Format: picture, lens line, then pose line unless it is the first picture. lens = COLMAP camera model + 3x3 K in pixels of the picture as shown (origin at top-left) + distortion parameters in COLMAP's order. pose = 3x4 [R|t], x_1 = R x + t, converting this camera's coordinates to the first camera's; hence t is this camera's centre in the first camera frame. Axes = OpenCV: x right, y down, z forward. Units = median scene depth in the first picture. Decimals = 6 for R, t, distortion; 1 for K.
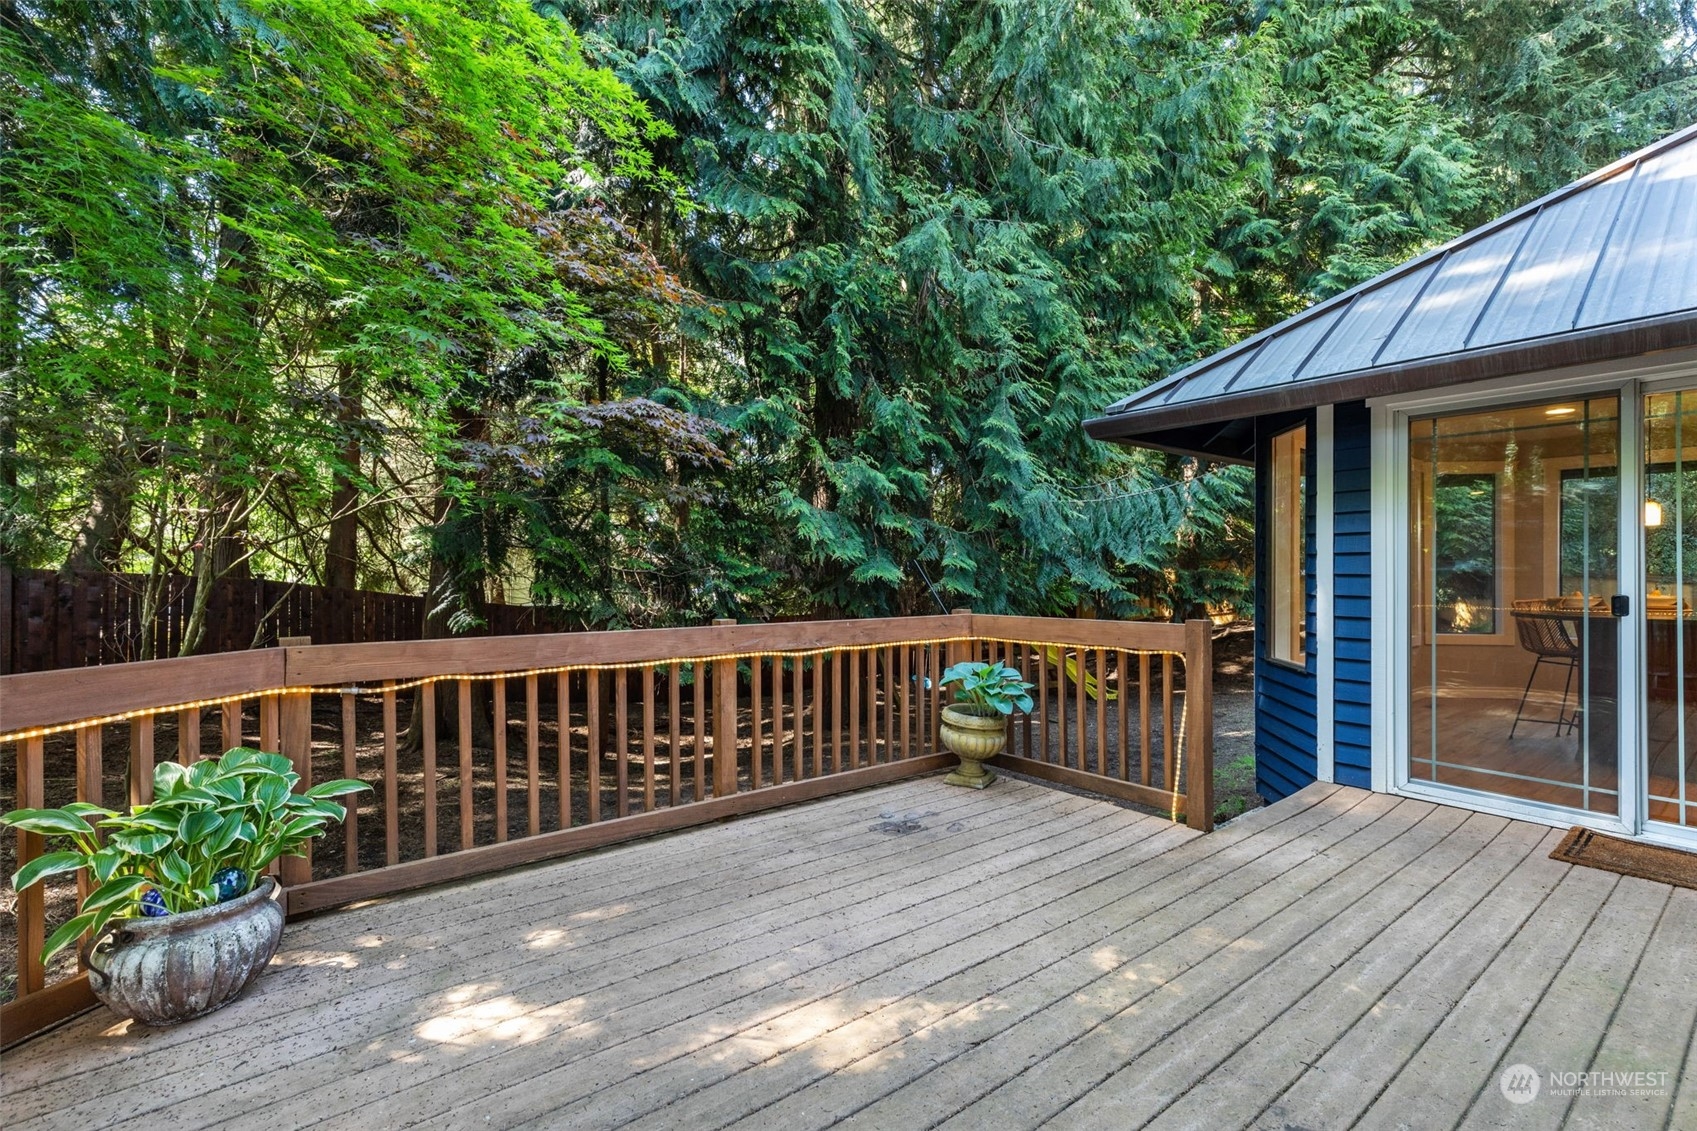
lens RADIAL K [[749.9, 0, 860.4], [0, 749.9, 564.9], [0, 0, 1]] dist [0.002568, -0.000813]
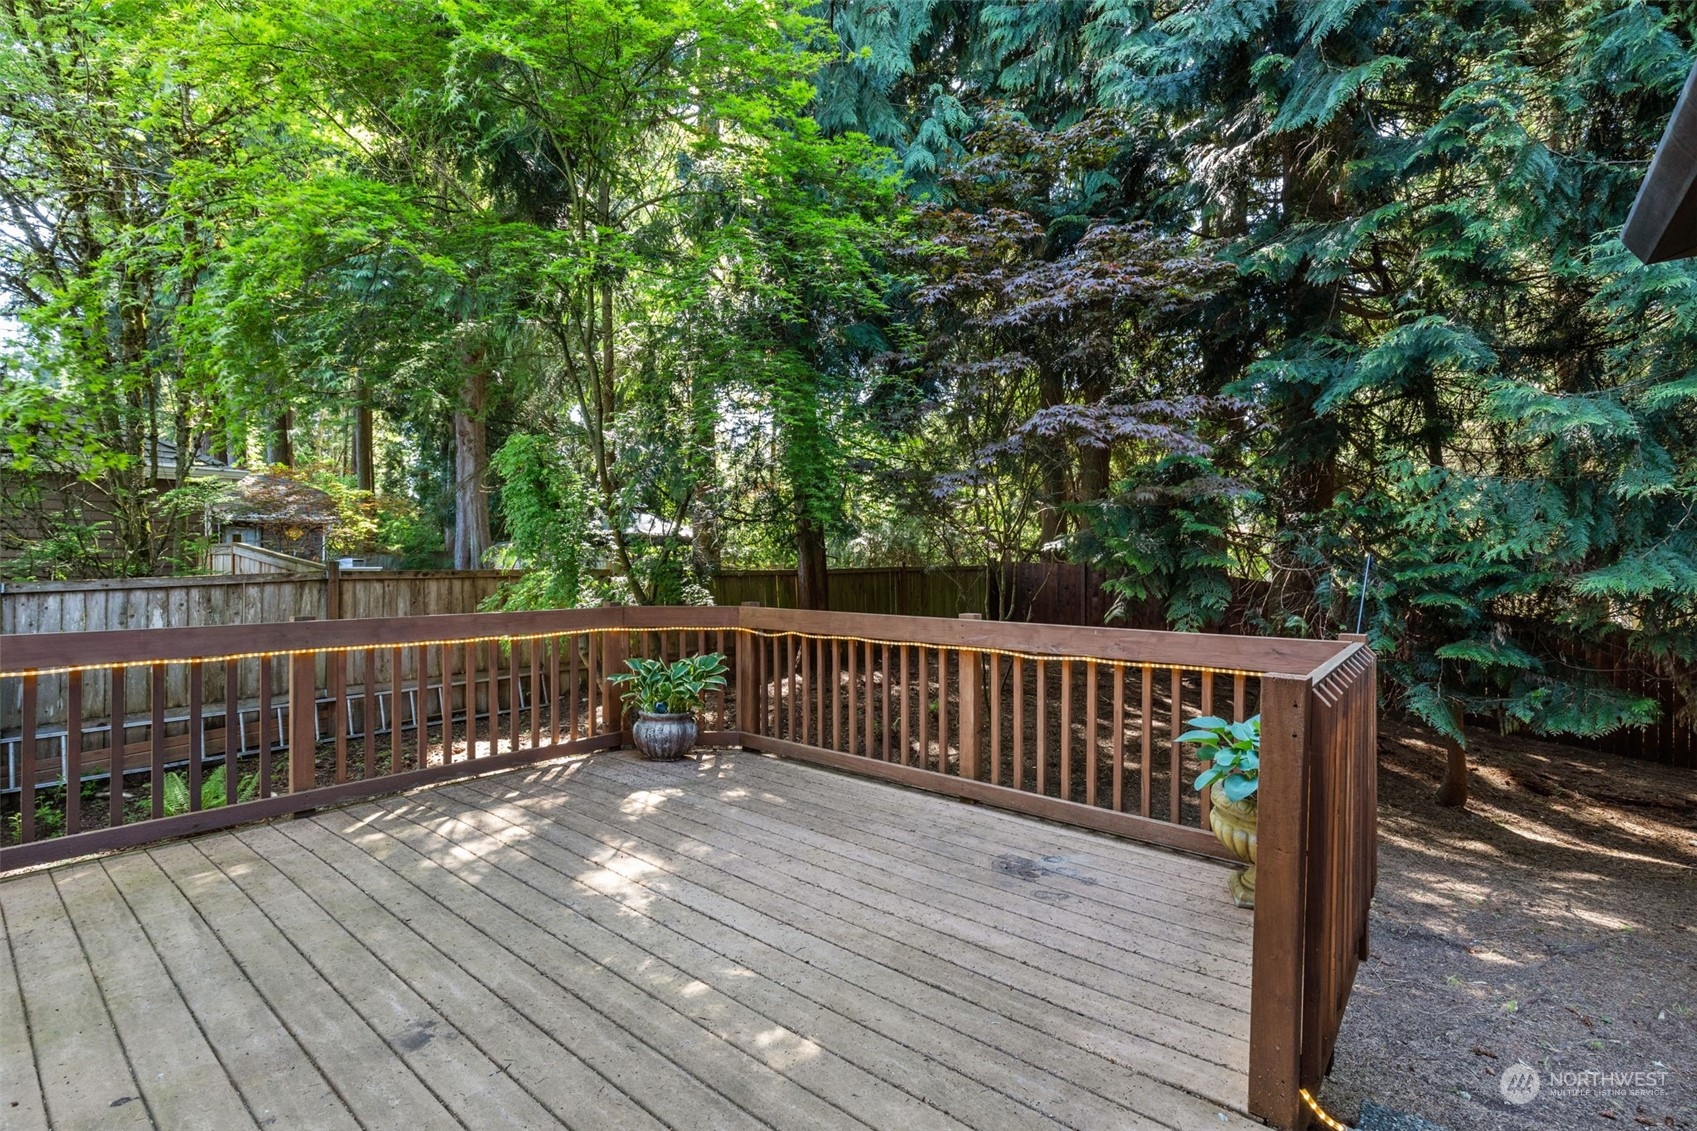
lens RADIAL K [[749.9, 0, 860.4], [0, 749.9, 564.9], [0, 0, 1]] dist [0.002568, -0.000813]
pose [[0.224150, 0.001382, -0.974554, 1.044161], [0.000350, 0.999999, 0.001498, 0.003281], [0.974554, -0.000676, 0.224150, 0.777263]]
